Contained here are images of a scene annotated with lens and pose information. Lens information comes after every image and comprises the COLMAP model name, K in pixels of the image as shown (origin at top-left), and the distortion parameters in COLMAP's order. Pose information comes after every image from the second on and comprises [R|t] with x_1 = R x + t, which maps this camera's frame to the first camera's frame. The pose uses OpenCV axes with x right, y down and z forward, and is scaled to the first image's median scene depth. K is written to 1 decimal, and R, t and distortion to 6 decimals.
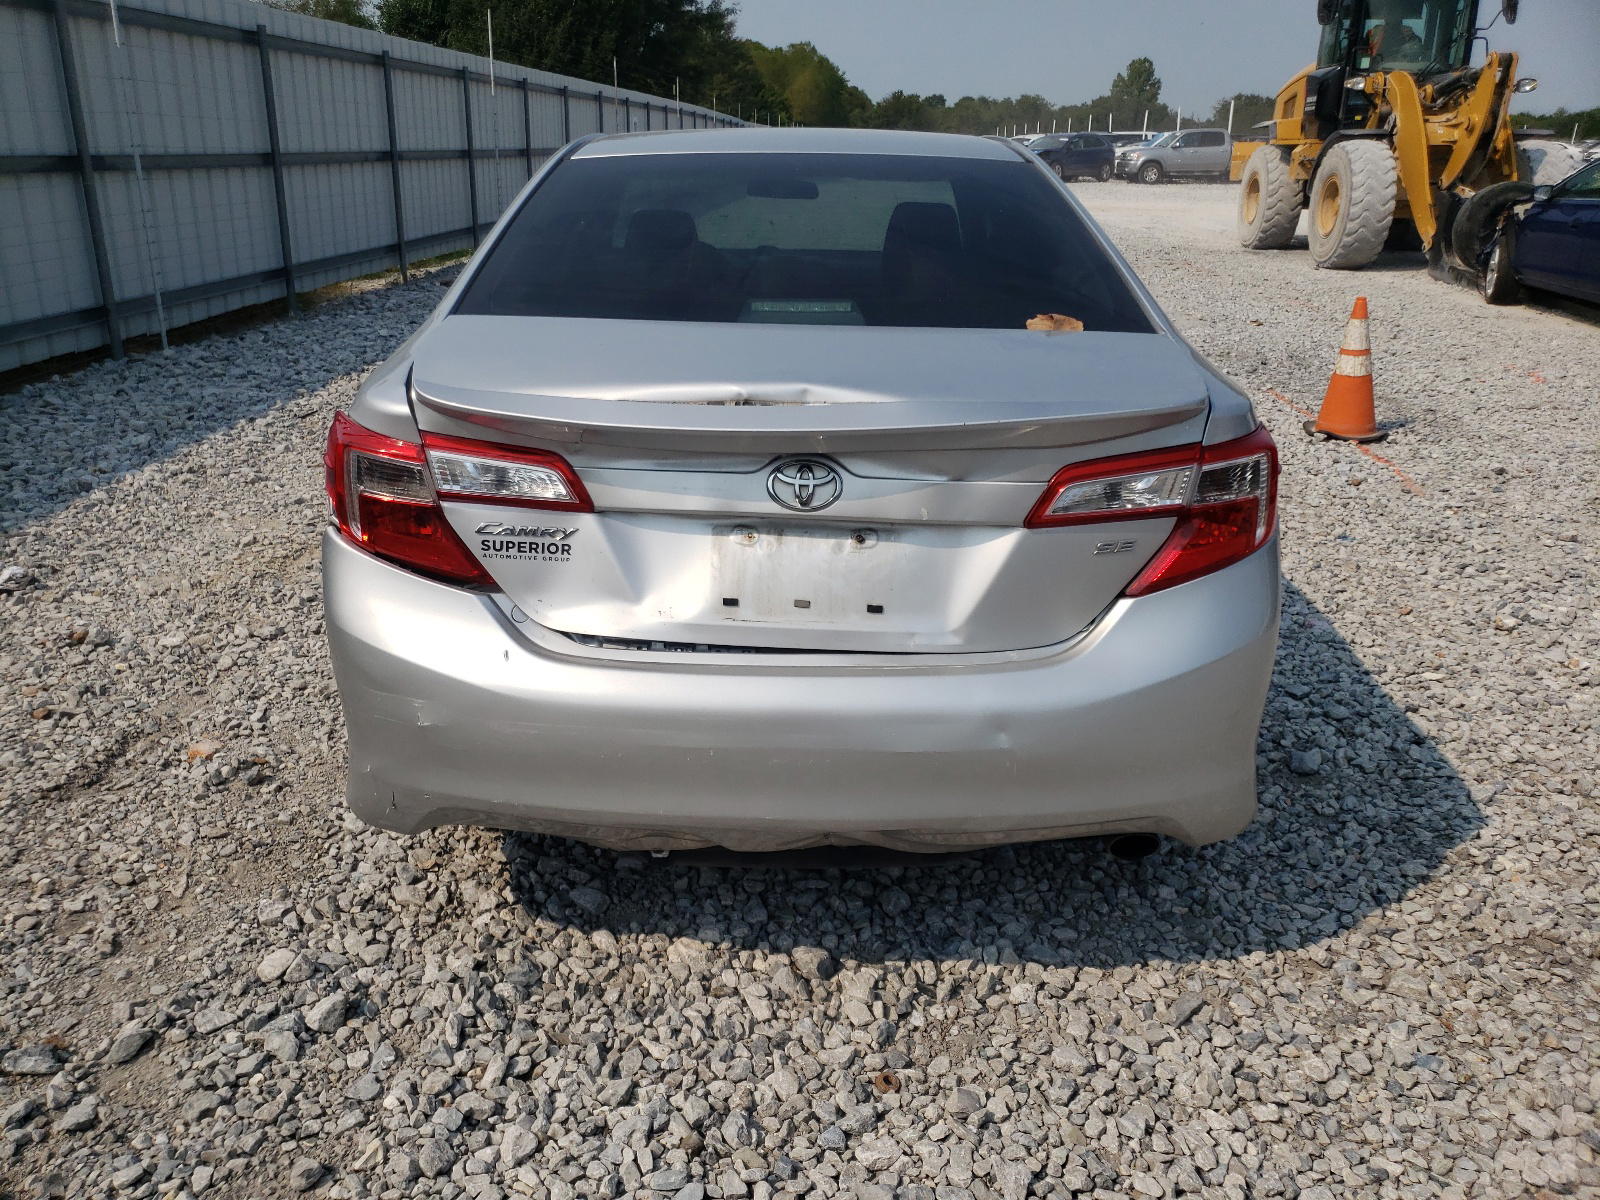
lens RADIAL K [[1232.9, 0, 800.0], [0, 1232.9, 600.0], [0, 0, 1]] dist [0.003908, 0.001531]
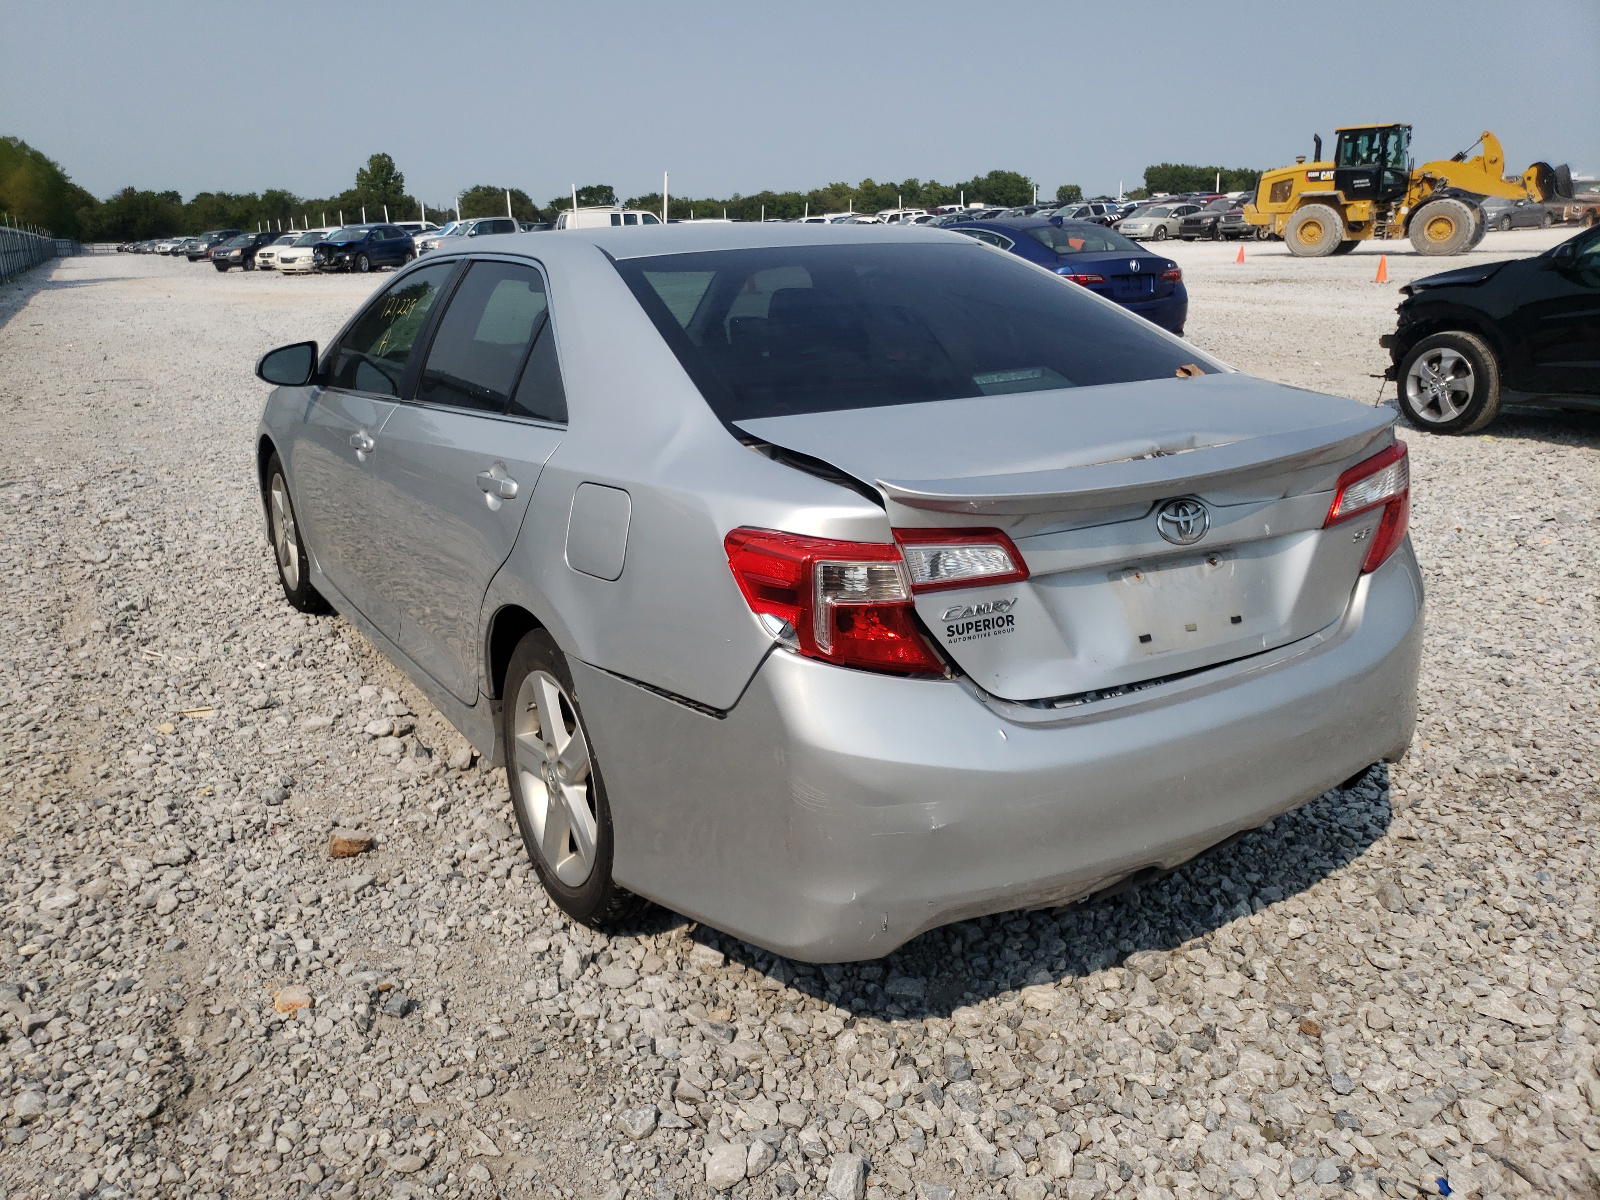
lens RADIAL K [[1231.8, 0, 800.3], [0, 1231.8, 561.5], [0, 0, 1]] dist [-0.003107, -0.002302]
pose [[0.863245, -0.165607, 0.476847, -0.818434], [0.209044, 0.977125, -0.039086, -0.085129], [-0.459466, 0.133423, 0.878117, 0.179147]]
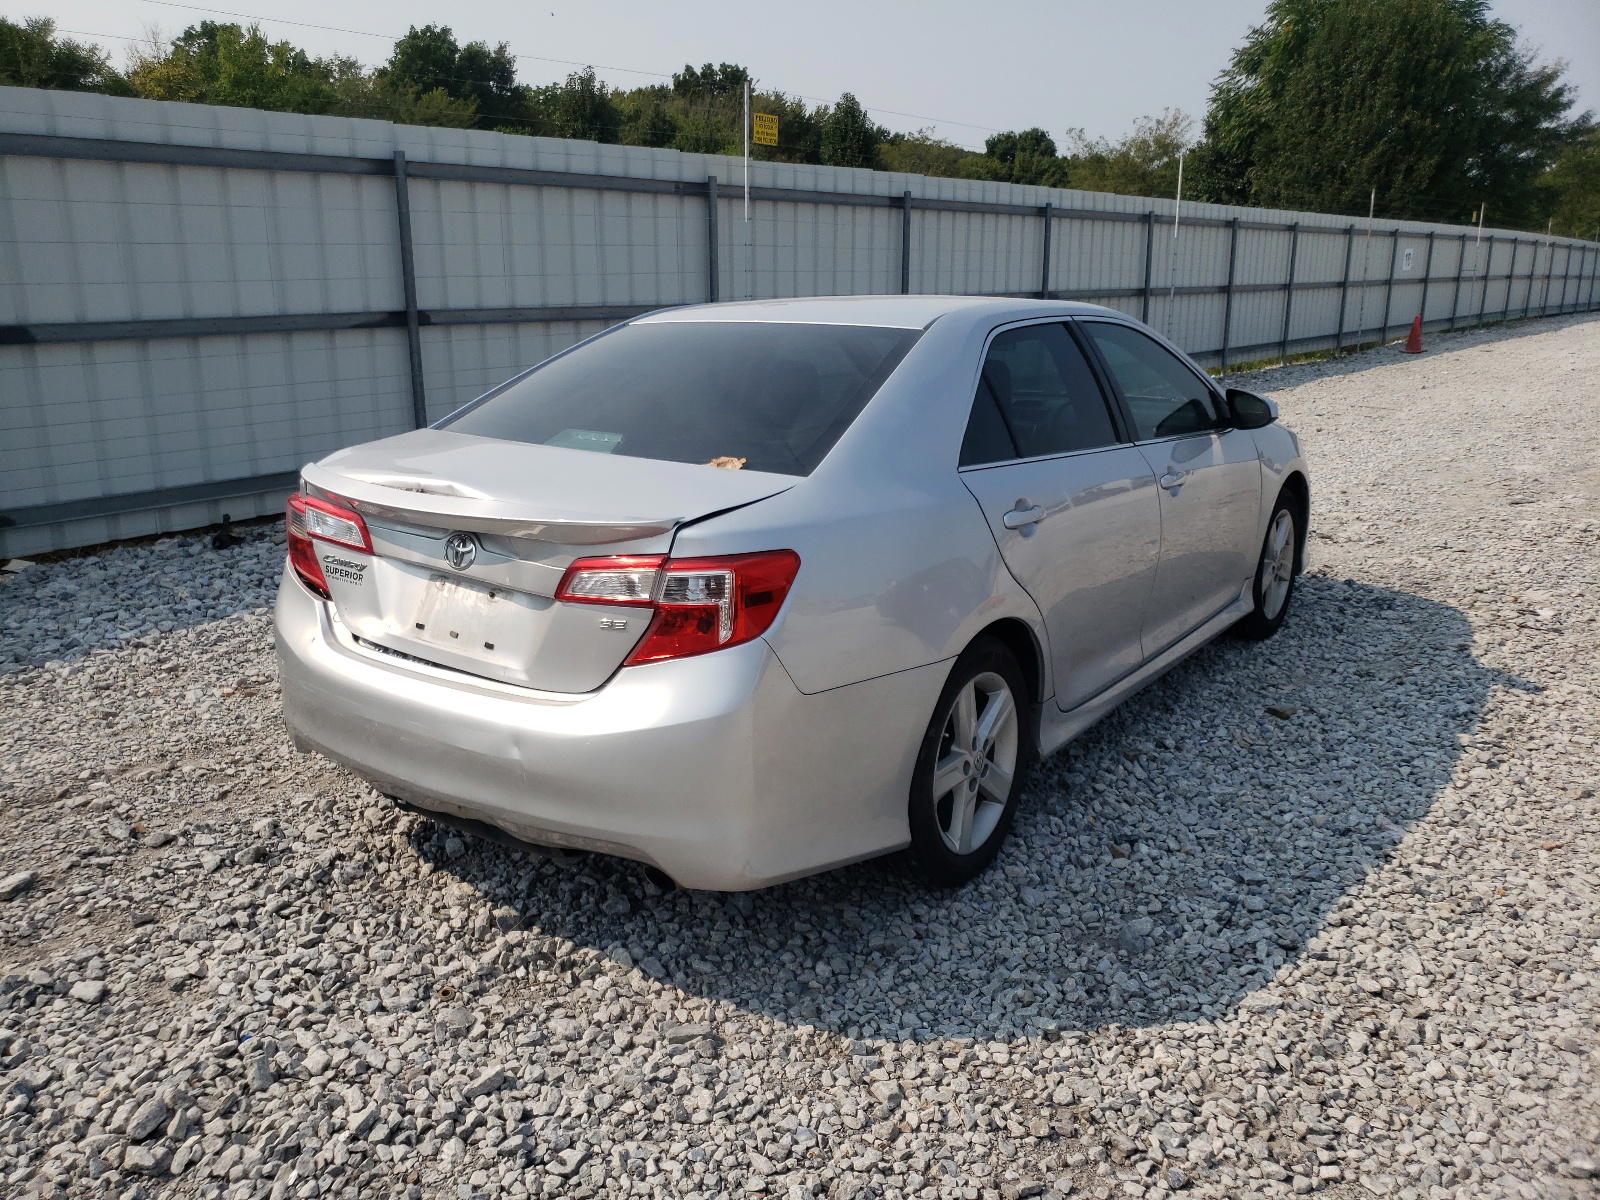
lens RADIAL K [[1269.1, 0, 800.0], [0, 1269.1, 600.0], [0, 0, 1]] dist [0.001116, -0.002642]
pose [[0.818943, 0.128620, -0.559276, 1.141226], [-0.186044, 0.981430, -0.046717, -0.041863], [0.542881, 0.142309, 0.827664, -0.002825]]
